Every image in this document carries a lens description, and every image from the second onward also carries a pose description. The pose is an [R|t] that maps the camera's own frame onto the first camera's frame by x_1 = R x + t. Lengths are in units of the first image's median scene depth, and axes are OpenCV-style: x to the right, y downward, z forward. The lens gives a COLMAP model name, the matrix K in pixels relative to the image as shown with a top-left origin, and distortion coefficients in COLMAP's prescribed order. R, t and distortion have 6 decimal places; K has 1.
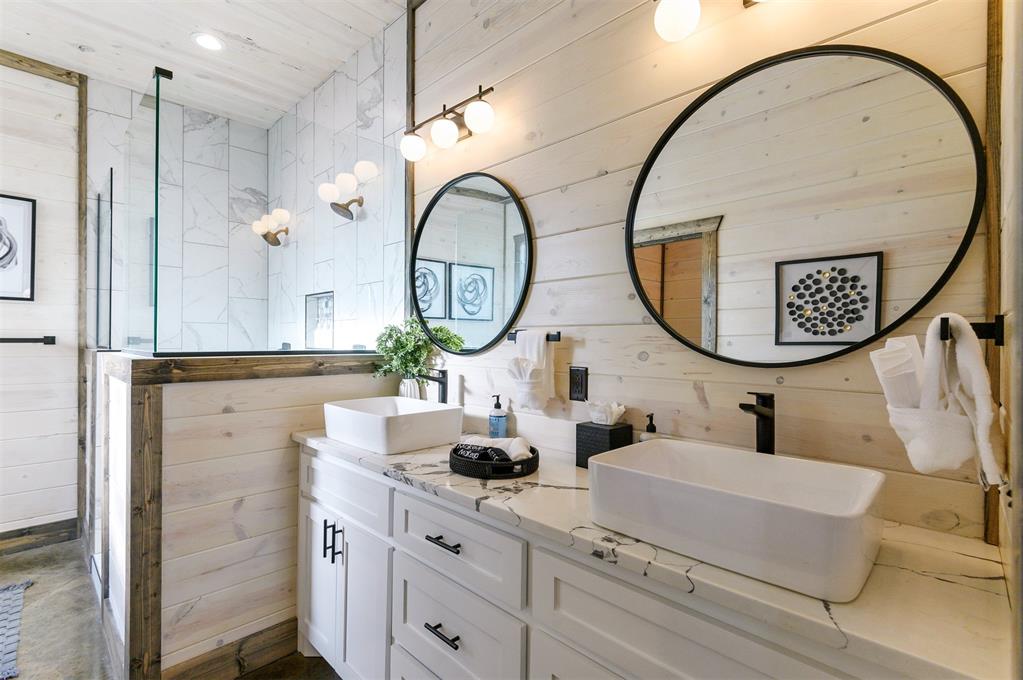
lens RADIAL K [[464.8, 0, 506.0], [0, 464.8, 344.3], [0, 0, 1]] dist [0.016280, -0.012545]
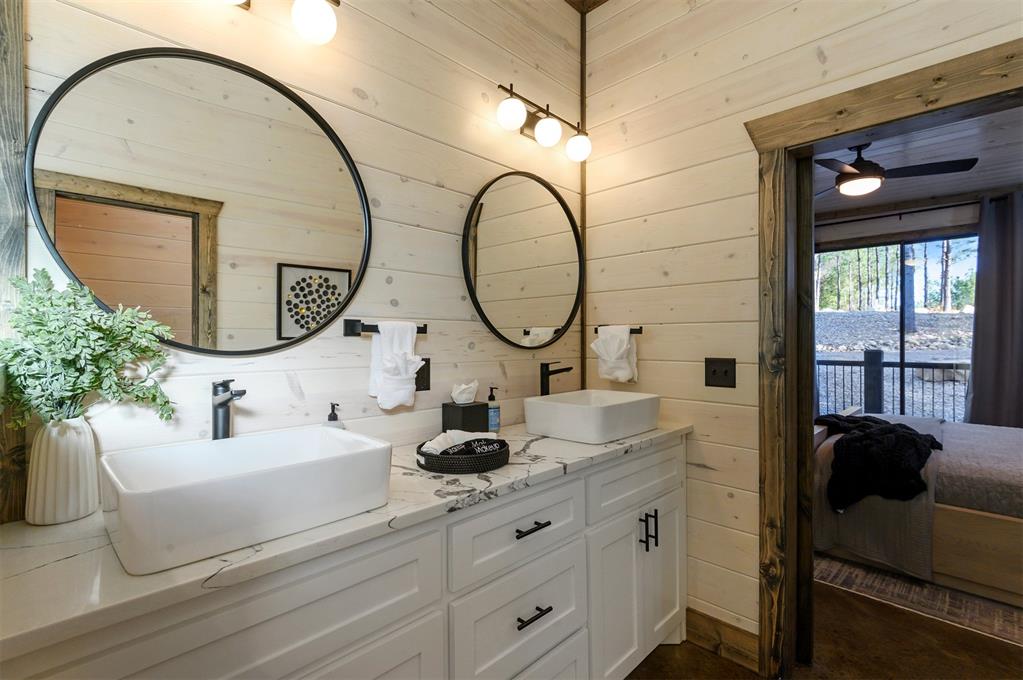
lens RADIAL K [[467.2, 0, 529.6], [0, 467.2, 338.1], [0, 0, 1]] dist [0.022452, -0.012358]
pose [[-0.009323, -0.003566, 0.999950, -0.535975], [0.009591, 0.999947, 0.003655, 0.000371], [-0.999911, 0.009625, -0.009288, 0.462258]]
